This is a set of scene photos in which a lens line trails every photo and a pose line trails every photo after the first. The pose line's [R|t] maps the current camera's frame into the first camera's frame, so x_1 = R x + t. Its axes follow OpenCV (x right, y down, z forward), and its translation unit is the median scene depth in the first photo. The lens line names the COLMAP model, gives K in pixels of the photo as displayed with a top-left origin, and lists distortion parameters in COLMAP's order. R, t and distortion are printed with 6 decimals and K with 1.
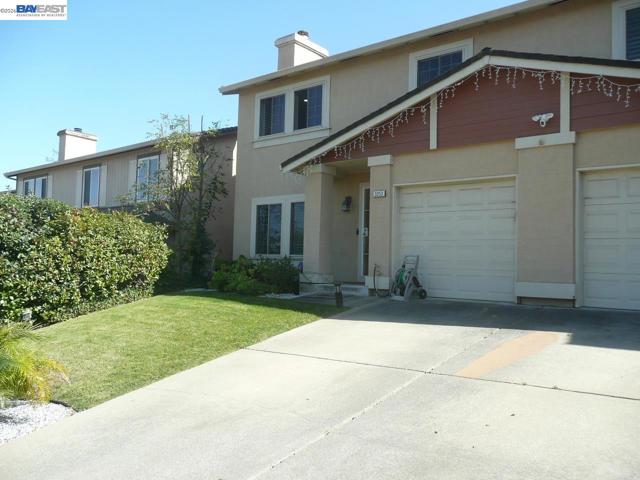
lens RADIAL K [[541.9, 0, 318.6], [0, 541.9, 242.7], [0, 0, 1]] dist [-0.027943, 0.043679]
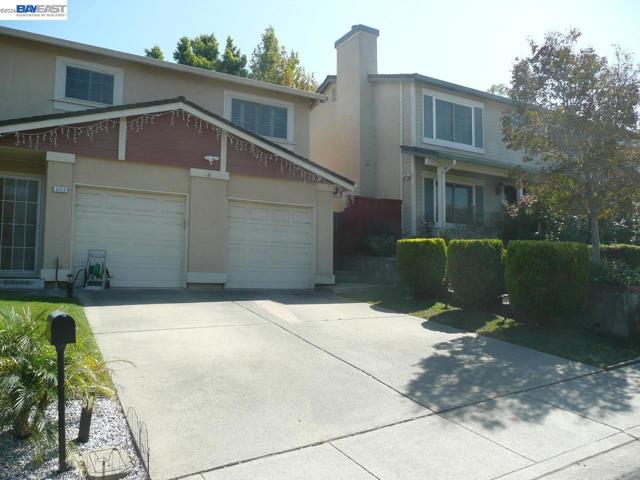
lens RADIAL K [[541.9, 0, 315.9], [0, 541.9, 238.7], [0, 0, 1]] dist [-0.027943, 0.043679]
pose [[0.360357, 0.059950, 0.930886, -0.671156], [-0.042357, 0.997955, -0.047872, 0.032871], [-0.931852, -0.022179, 0.362159, 0.172666]]
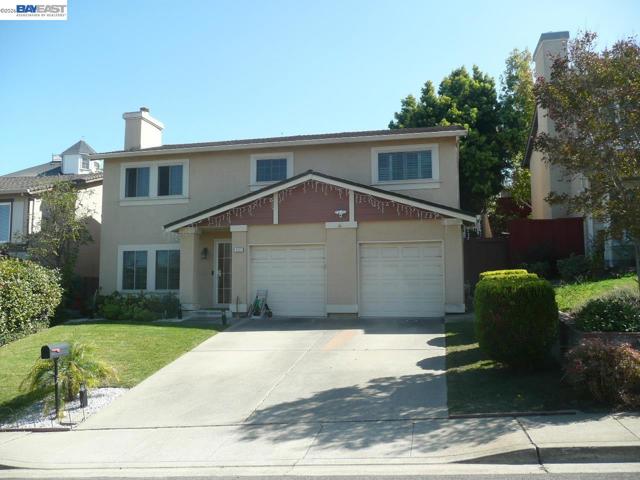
lens RADIAL K [[541.9, 0, 319.9], [0, 541.9, 242.8], [0, 0, 1]] dist [-0.027943, 0.043679]
pose [[0.896344, 0.011402, 0.443213, -0.364772], [0.006902, 0.999189, -0.039664, -0.048675], [-0.443306, 0.038611, 0.895538, -0.477525]]
